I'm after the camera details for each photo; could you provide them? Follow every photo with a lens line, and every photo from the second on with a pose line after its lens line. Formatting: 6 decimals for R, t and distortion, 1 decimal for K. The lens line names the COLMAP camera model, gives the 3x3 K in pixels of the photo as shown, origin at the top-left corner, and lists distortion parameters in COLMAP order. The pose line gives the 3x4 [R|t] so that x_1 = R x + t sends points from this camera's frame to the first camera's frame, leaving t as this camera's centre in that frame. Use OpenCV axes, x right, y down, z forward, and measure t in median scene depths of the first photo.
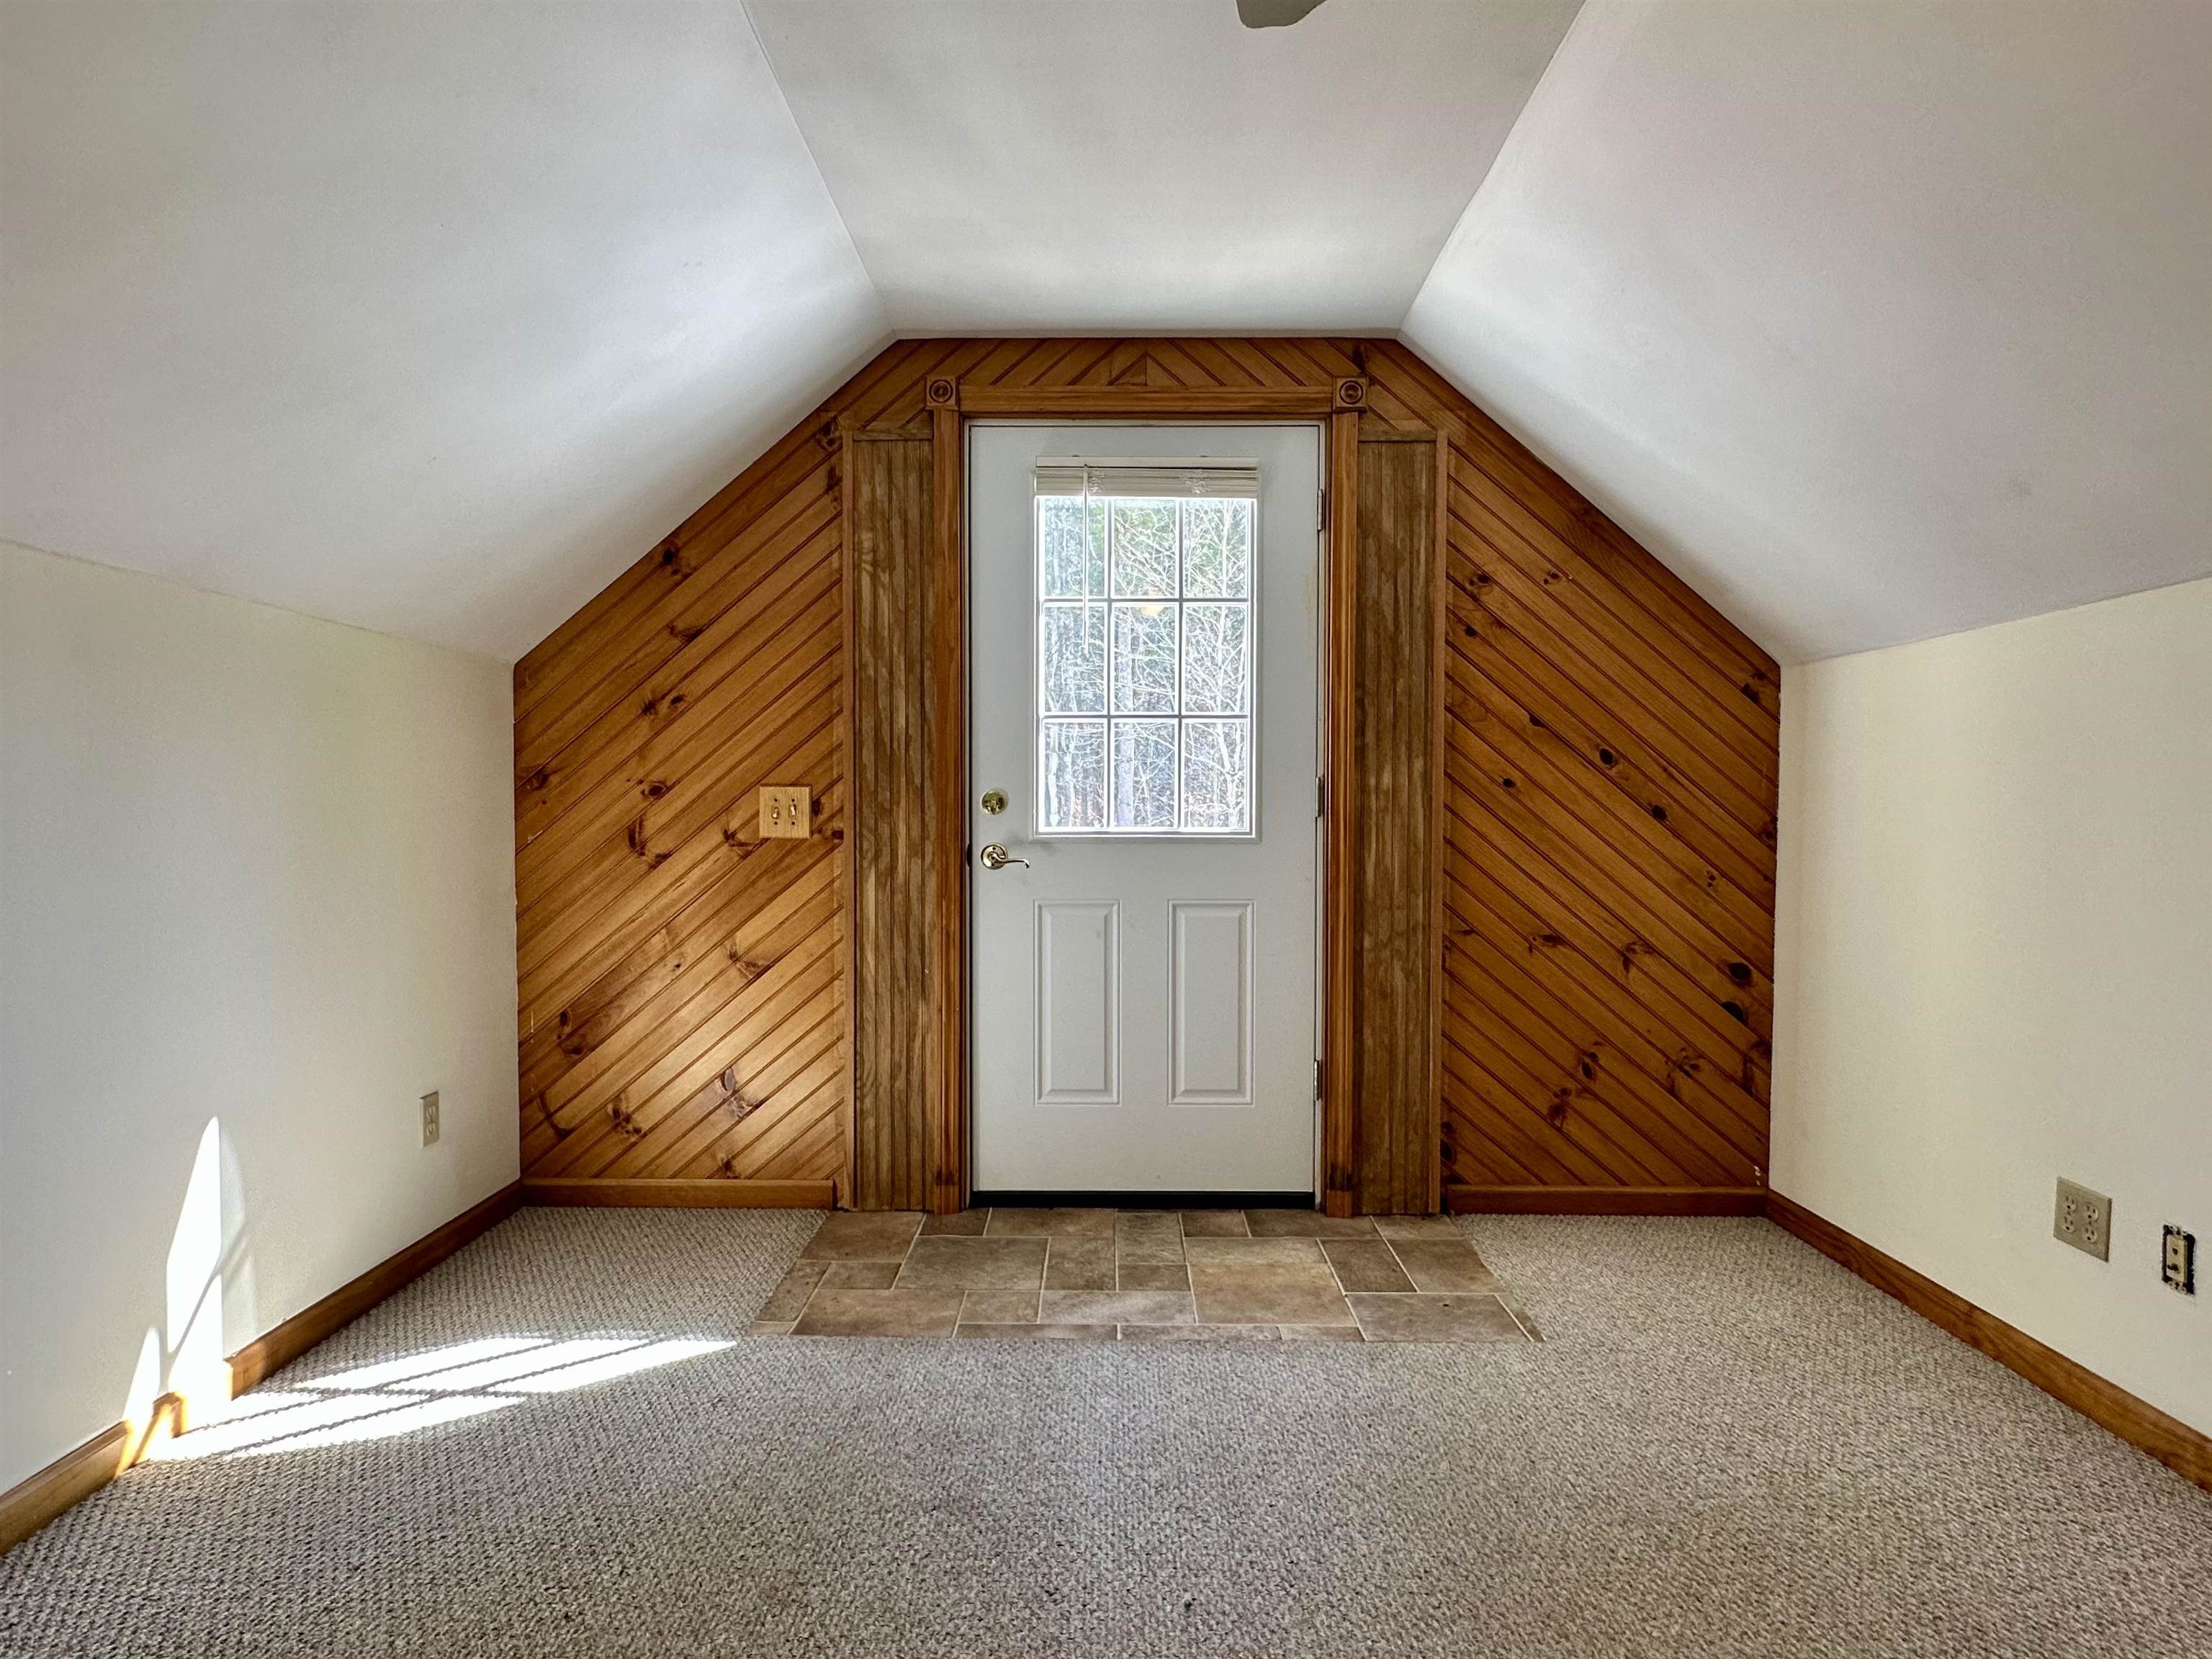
lens RADIAL K [[1190.0, 0, 1109.2], [0, 1190.0, 844.1], [0, 0, 1]] dist [-0.004463, 0.001360]
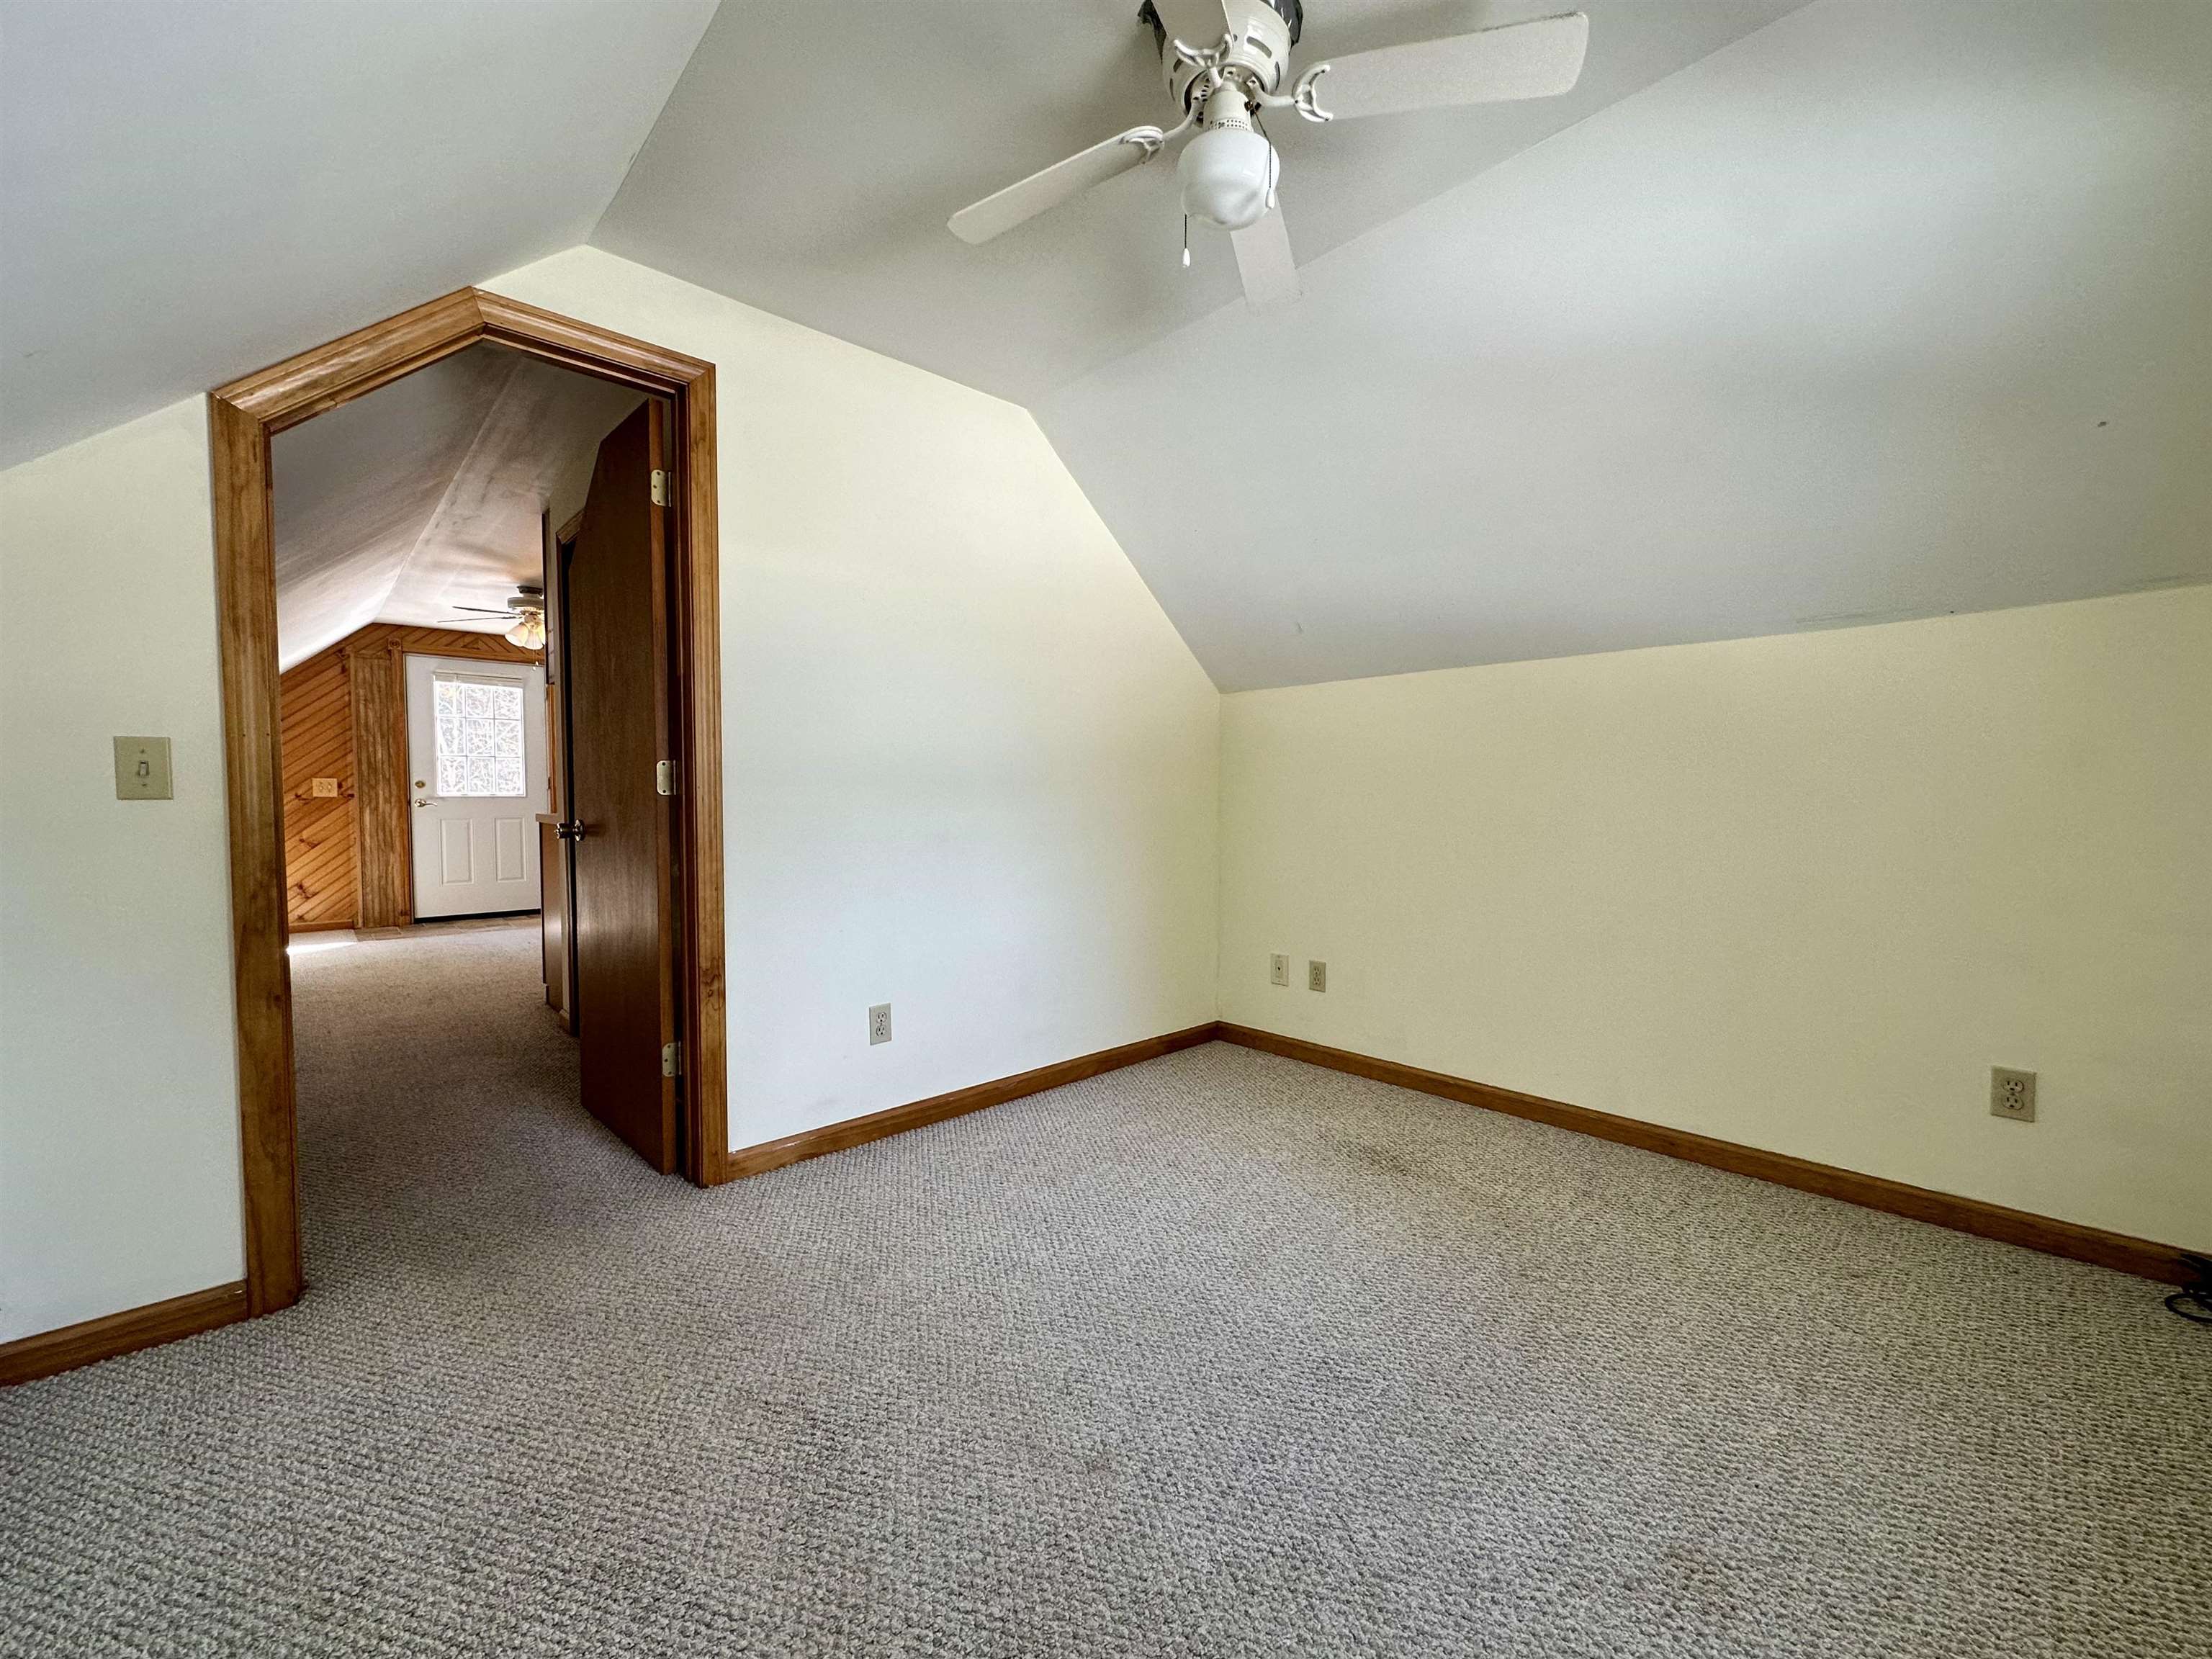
lens RADIAL K [[884.7, 0, 1106.0], [0, 884.7, 829.5], [0, 0, 1]] dist [0.000270, -0.000169]
pose [[0.727279, -0.031004, 0.685642, -0.368312], [0.023463, 0.999518, 0.020309, 0.072068], [-0.685941, 0.001317, 0.727656, -1.759666]]
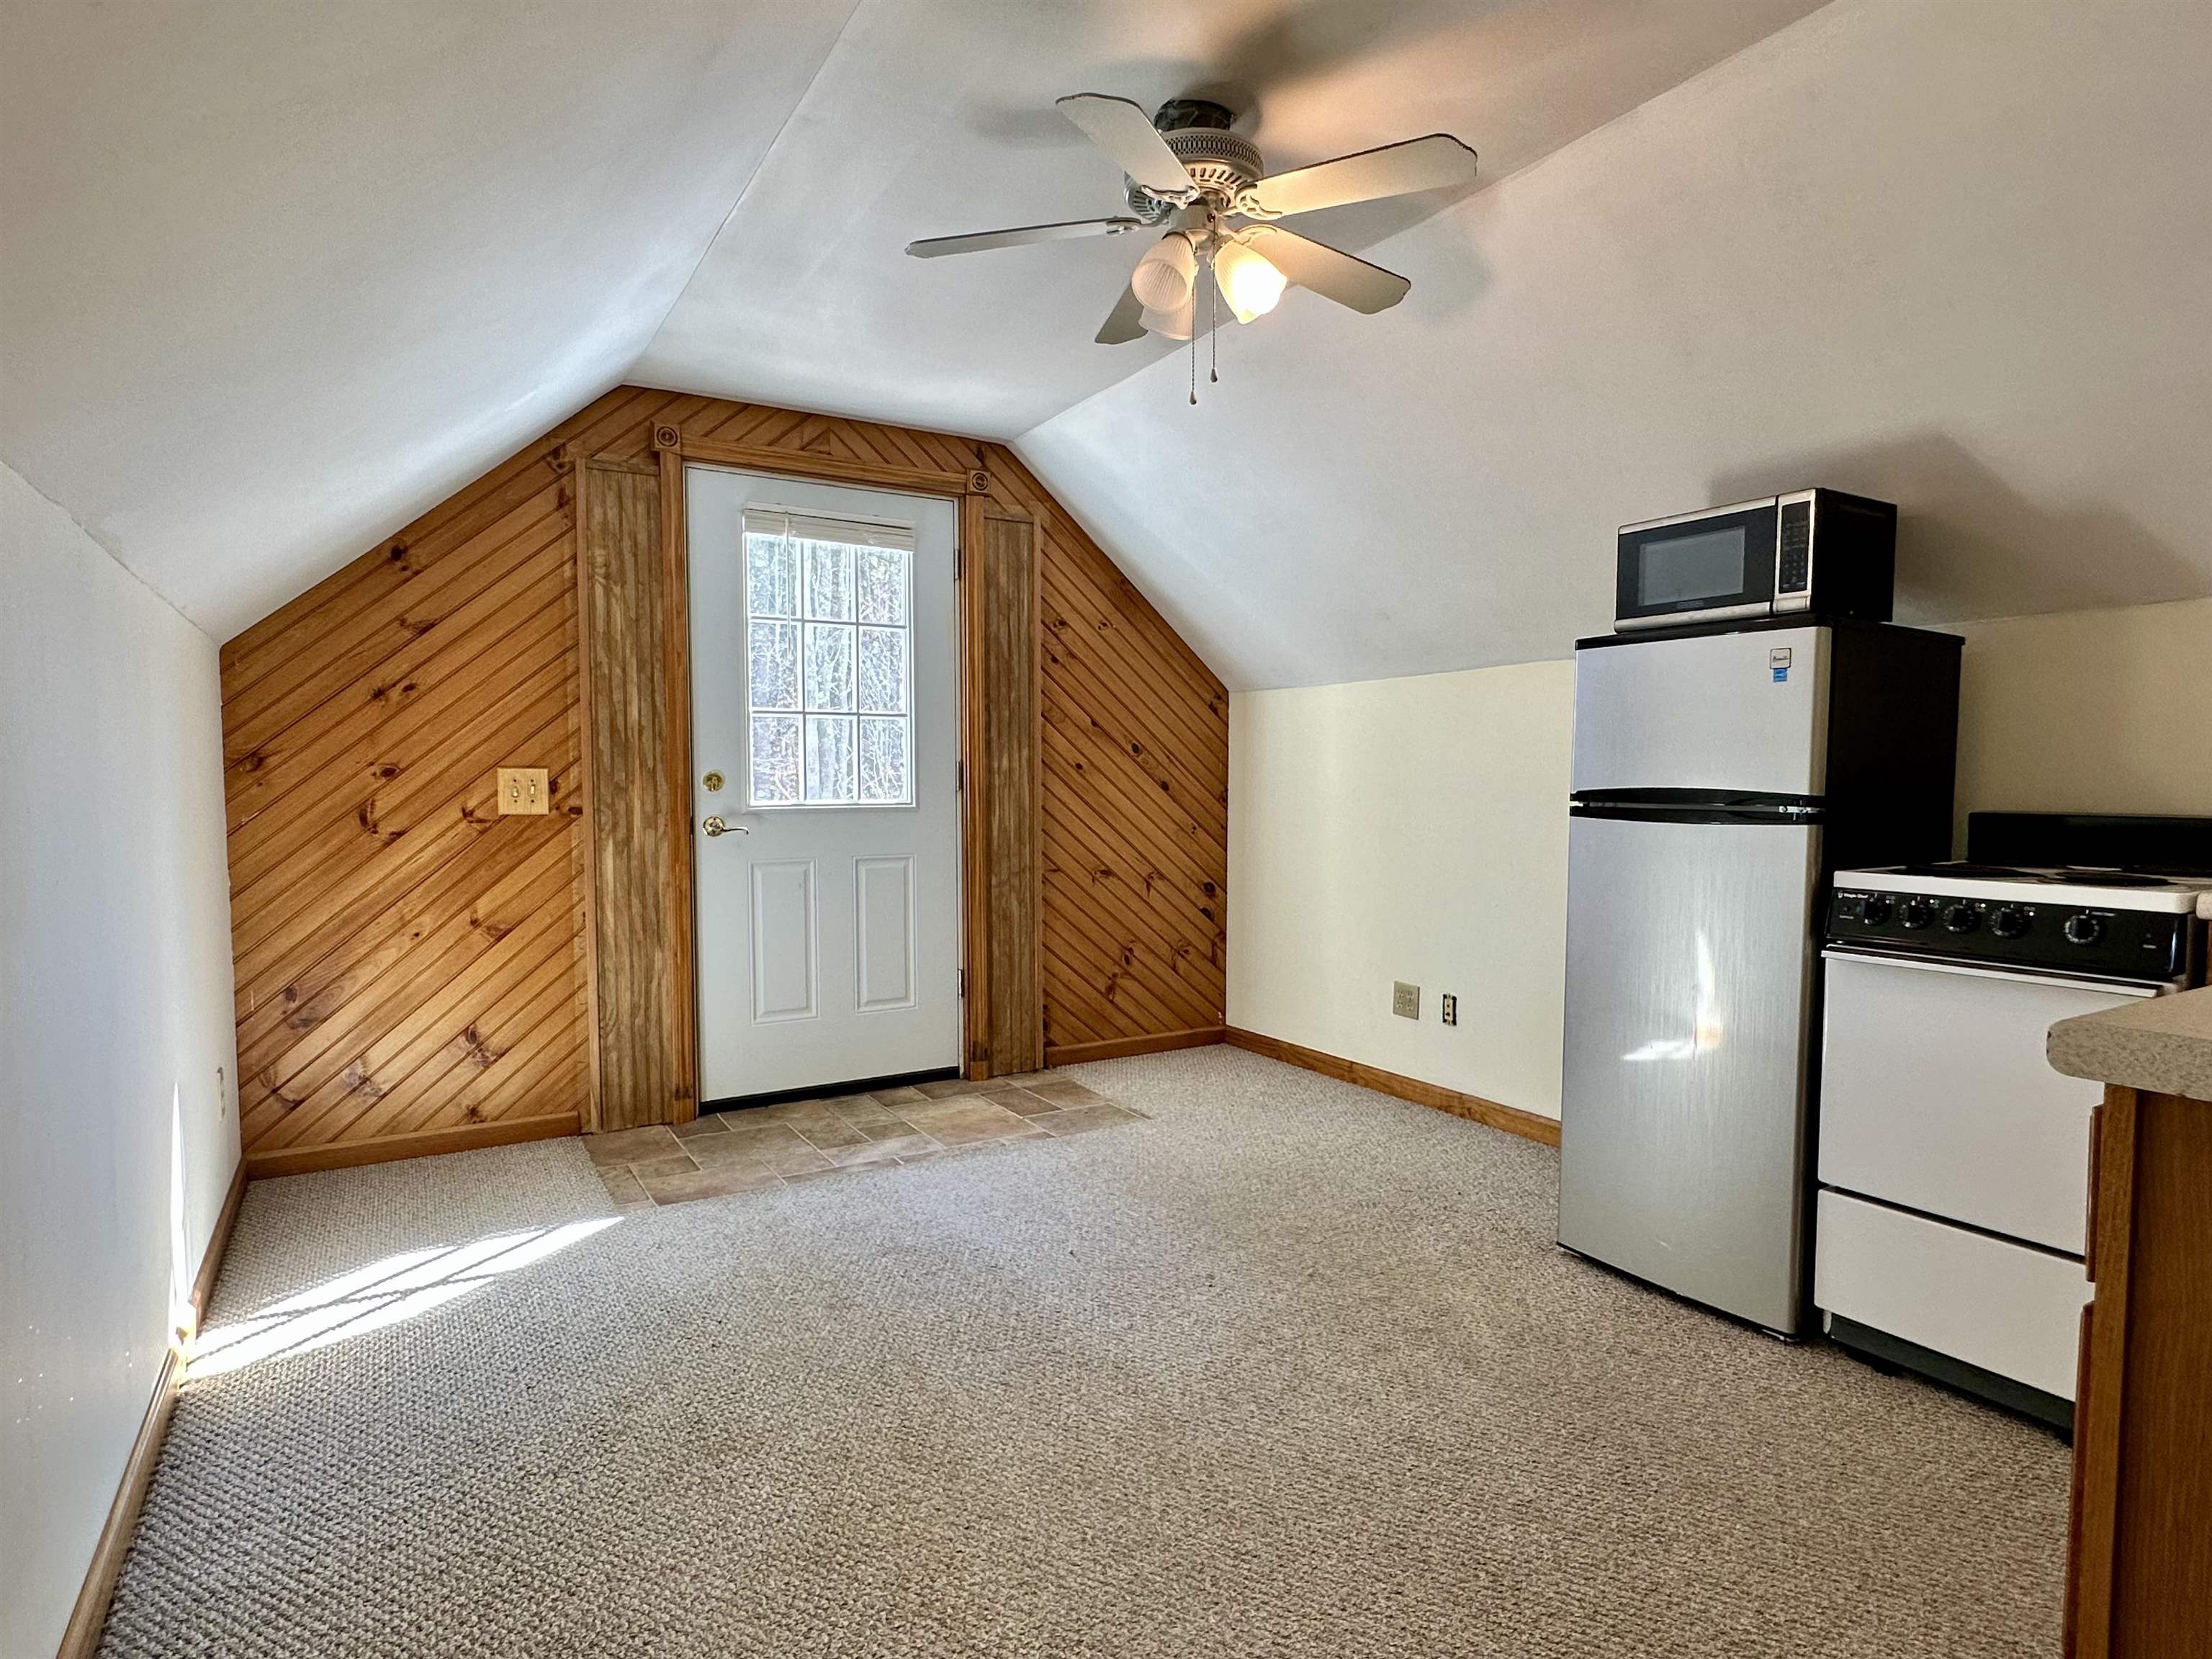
lens RADIAL K [[1190.0, 0, 1109.2], [0, 1190.0, 844.1], [0, 0, 1]] dist [-0.004463, 0.001360]
pose [[0.848886, -0.033594, 0.527508, -0.399707], [0.017310, 0.999210, 0.035778, -0.007797], [-0.528293, -0.021240, 0.848797, -0.248962]]
